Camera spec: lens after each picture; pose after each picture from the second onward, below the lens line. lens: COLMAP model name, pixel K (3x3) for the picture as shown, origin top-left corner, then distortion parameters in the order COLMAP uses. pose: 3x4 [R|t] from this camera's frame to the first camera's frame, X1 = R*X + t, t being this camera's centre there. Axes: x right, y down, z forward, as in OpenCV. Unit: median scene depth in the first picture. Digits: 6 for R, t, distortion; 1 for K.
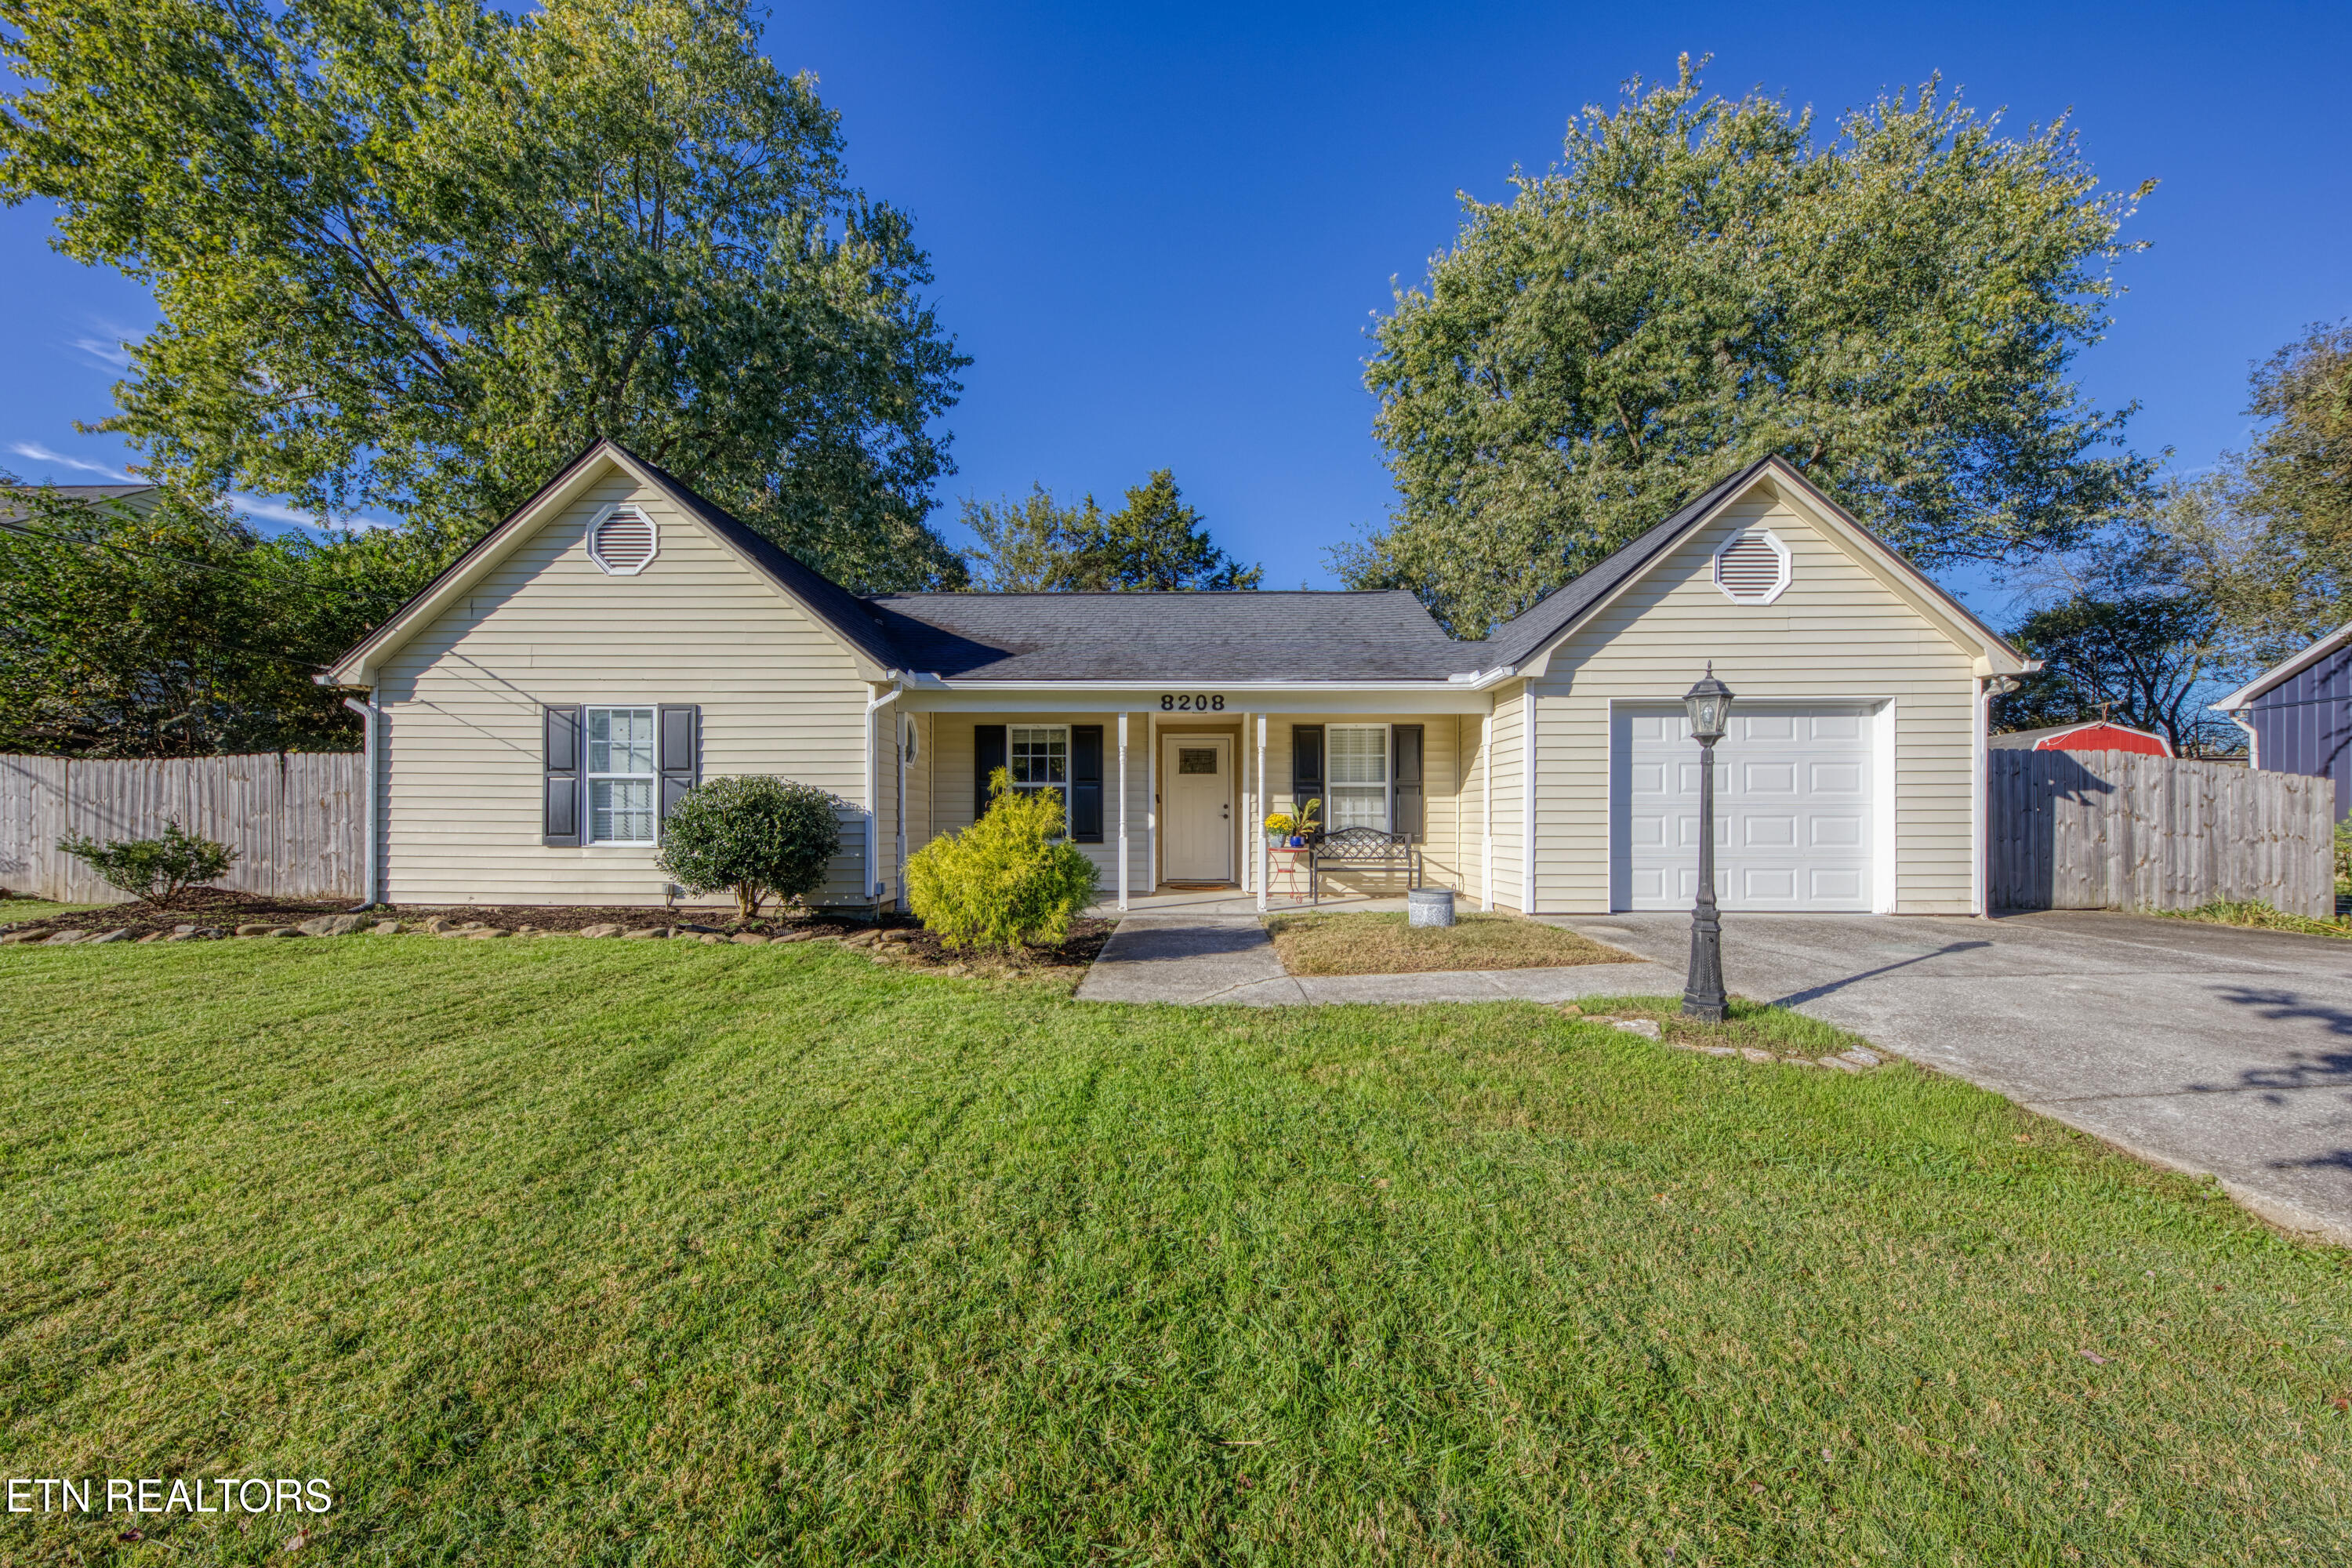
lens RADIAL K [[812.3, 0, 1173.4], [0, 812.3, 808.8], [0, 0, 1]] dist [0.008940, -0.006455]
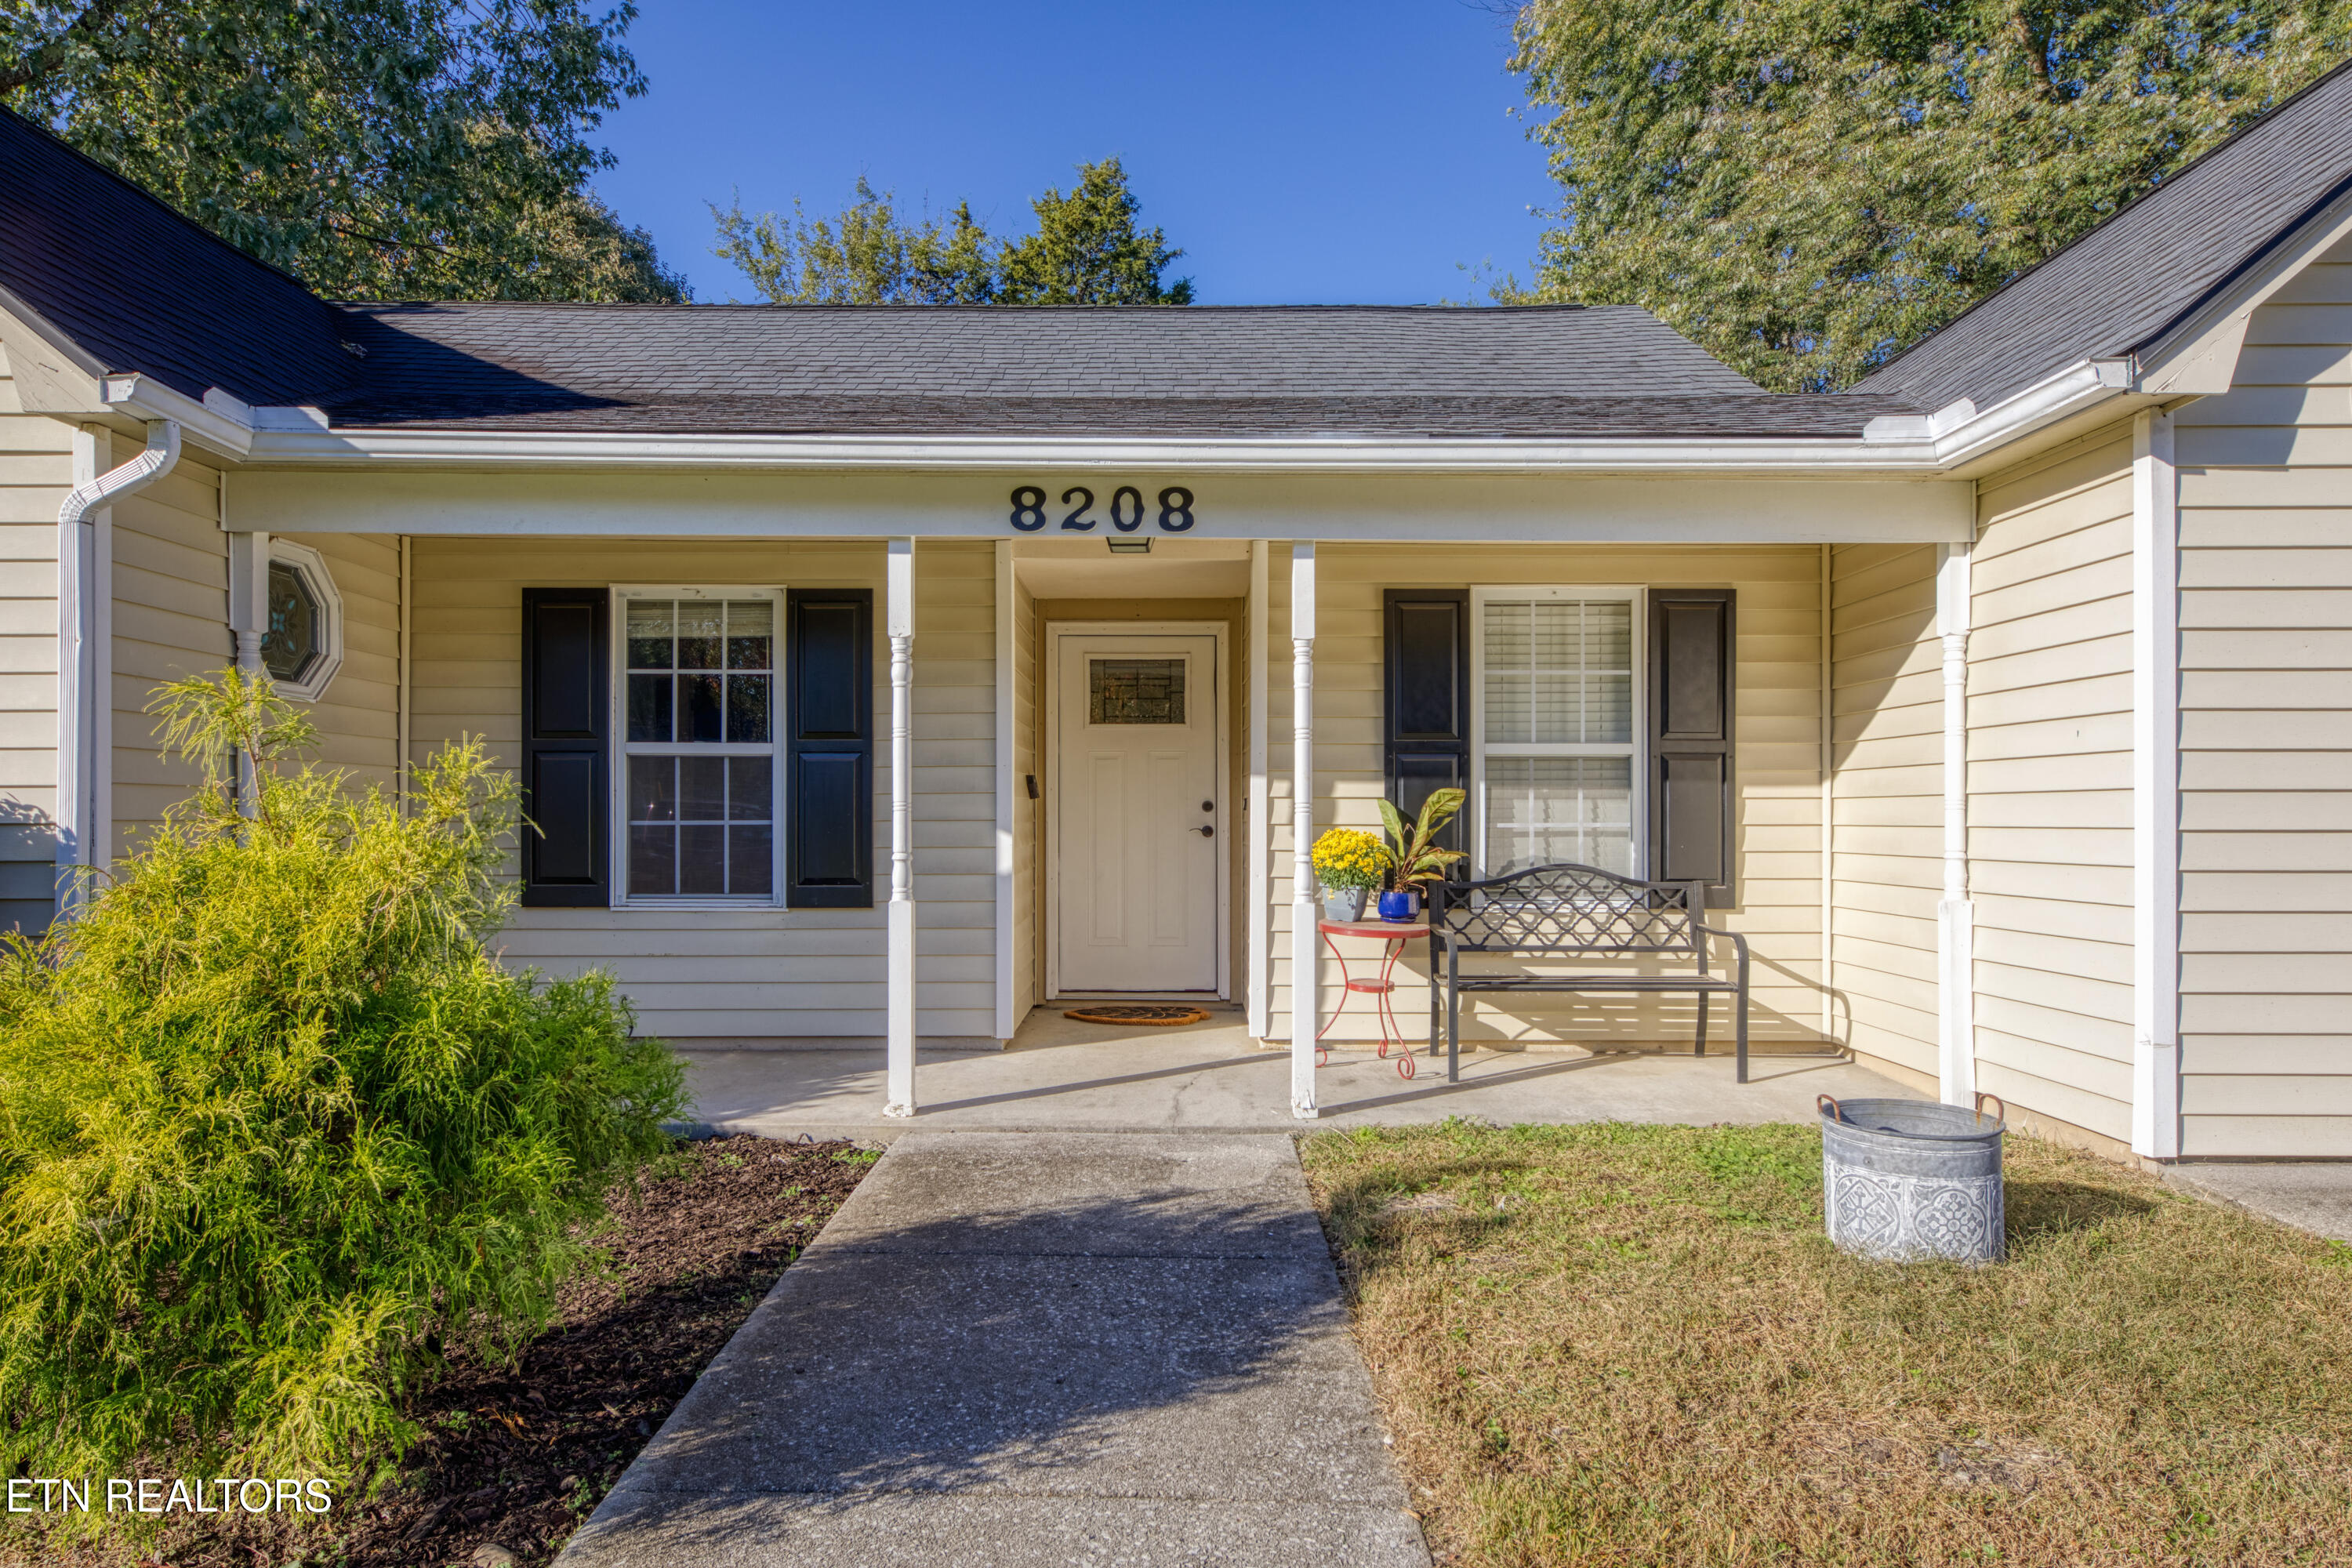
lens RADIAL K [[1383.4, 0, 1166.9], [0, 1383.4, 796.5], [0, 0, 1]] dist [0.012726, 0.000058]
pose [[0.999774, 0.000031, 0.021259, 0.037385], [-0.000015, 1.000000, -0.000756, -0.008992], [-0.021259, 0.000755, 0.999774, 0.407938]]
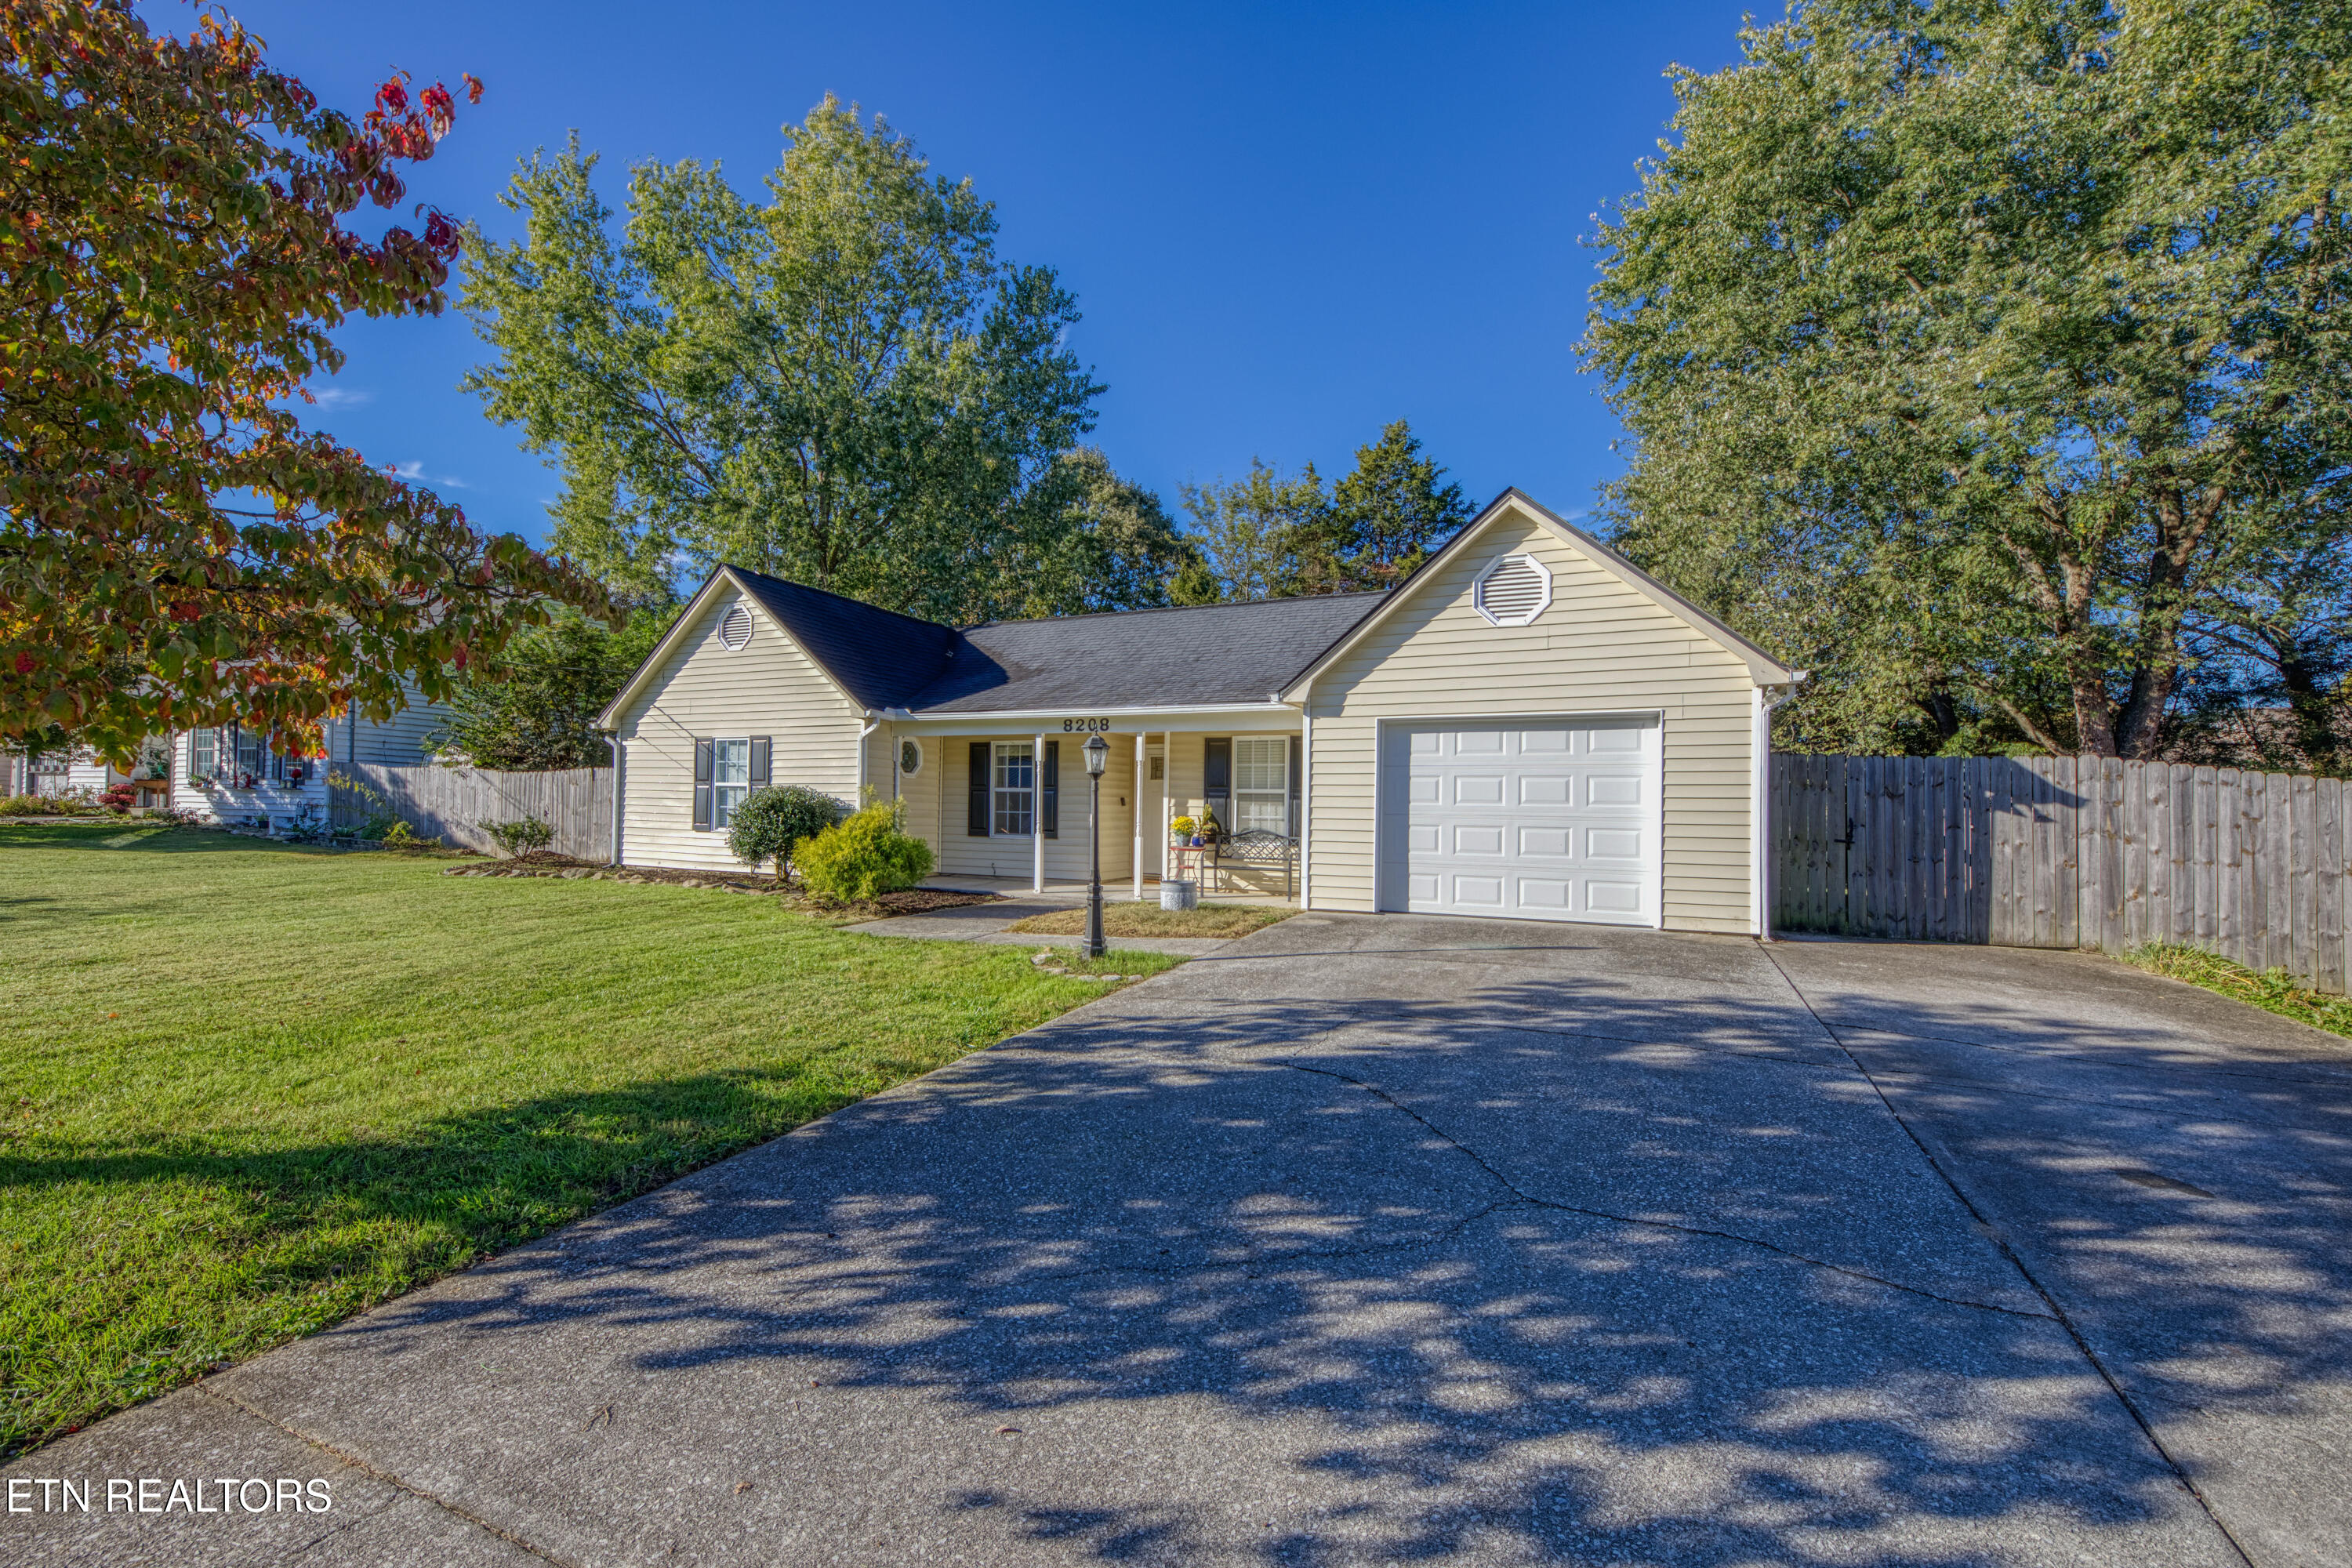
lens RADIAL K [[966.6, 0, 1126.5], [0, 966.6, 776.6], [0, 0, 1]] dist [0.001003, 0.000049]
pose [[0.908627, -0.000903, -0.417608, 0.671332], [-0.009515, 0.999693, -0.022865, -0.019570], [0.417501, 0.024750, 0.908339, -0.289526]]
